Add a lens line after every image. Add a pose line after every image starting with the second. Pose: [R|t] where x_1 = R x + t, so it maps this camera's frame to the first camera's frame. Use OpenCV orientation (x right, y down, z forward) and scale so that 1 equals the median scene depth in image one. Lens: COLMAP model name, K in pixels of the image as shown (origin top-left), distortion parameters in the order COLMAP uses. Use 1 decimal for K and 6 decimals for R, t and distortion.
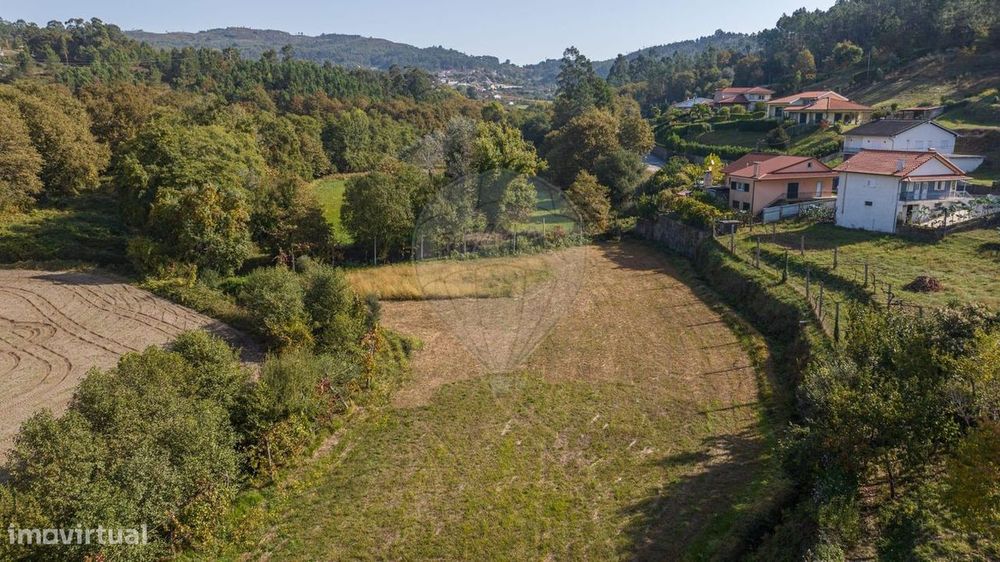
lens RADIAL K [[697.4, 0, 502.6], [0, 697.4, 278.7], [0, 0, 1]] dist [-0.045735, 0.062111]
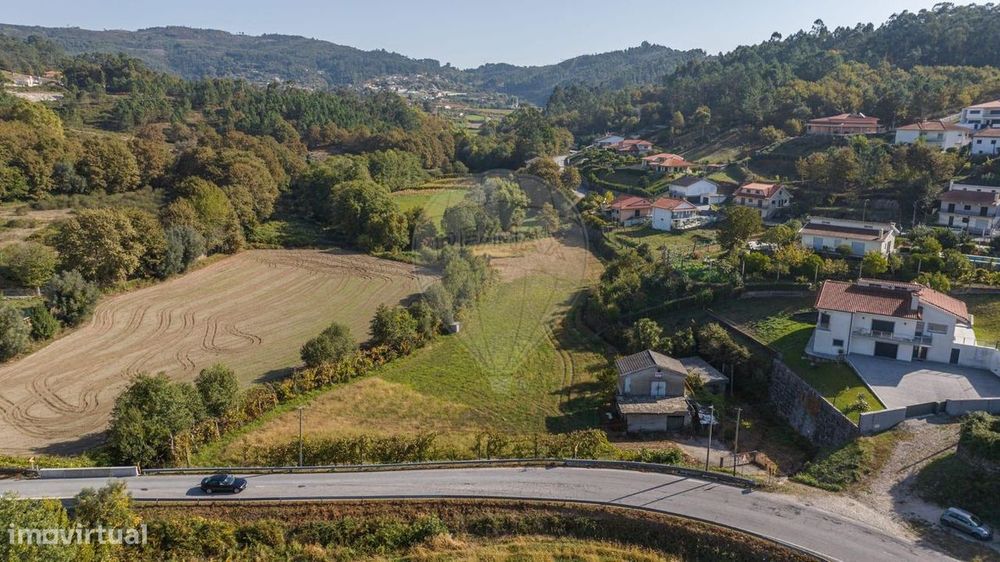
lens RADIAL K [[697.4, 0, 502.6], [0, 697.4, 278.7], [0, 0, 1]] dist [-0.045735, 0.062111]
pose [[0.995934, -0.013411, 0.089087, -0.146652], [0.012894, 0.999897, 0.006378, 0.043926], [-0.089163, -0.005204, 0.996003, -0.772484]]
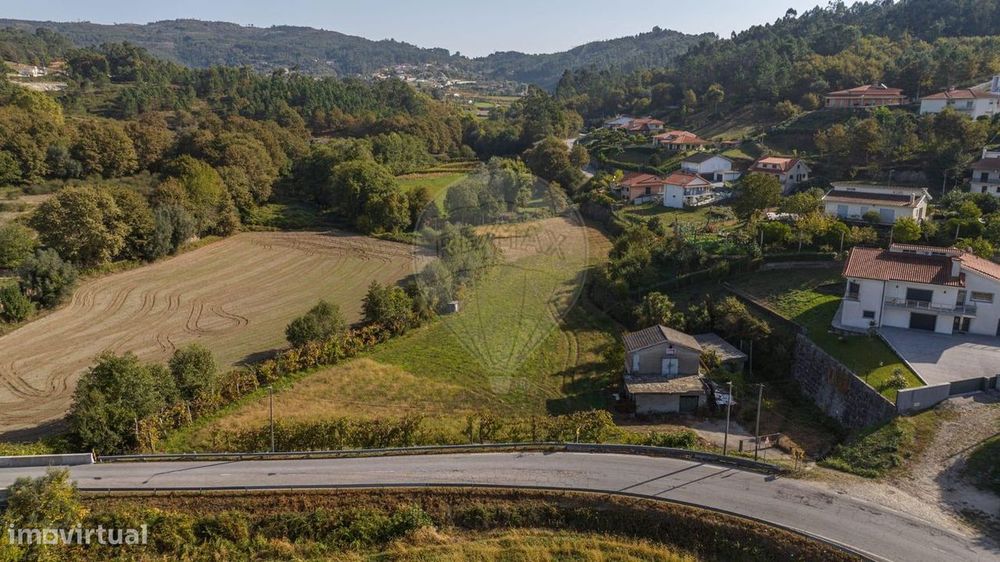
lens RADIAL K [[697.4, 0, 502.6], [0, 697.4, 278.7], [0, 0, 1]] dist [-0.045735, 0.062111]
pose [[0.997196, -0.023450, 0.071062, -0.129436], [0.022095, 0.999560, 0.019798, 0.061245], [-0.071495, -0.018172, 0.997275, -0.723009]]
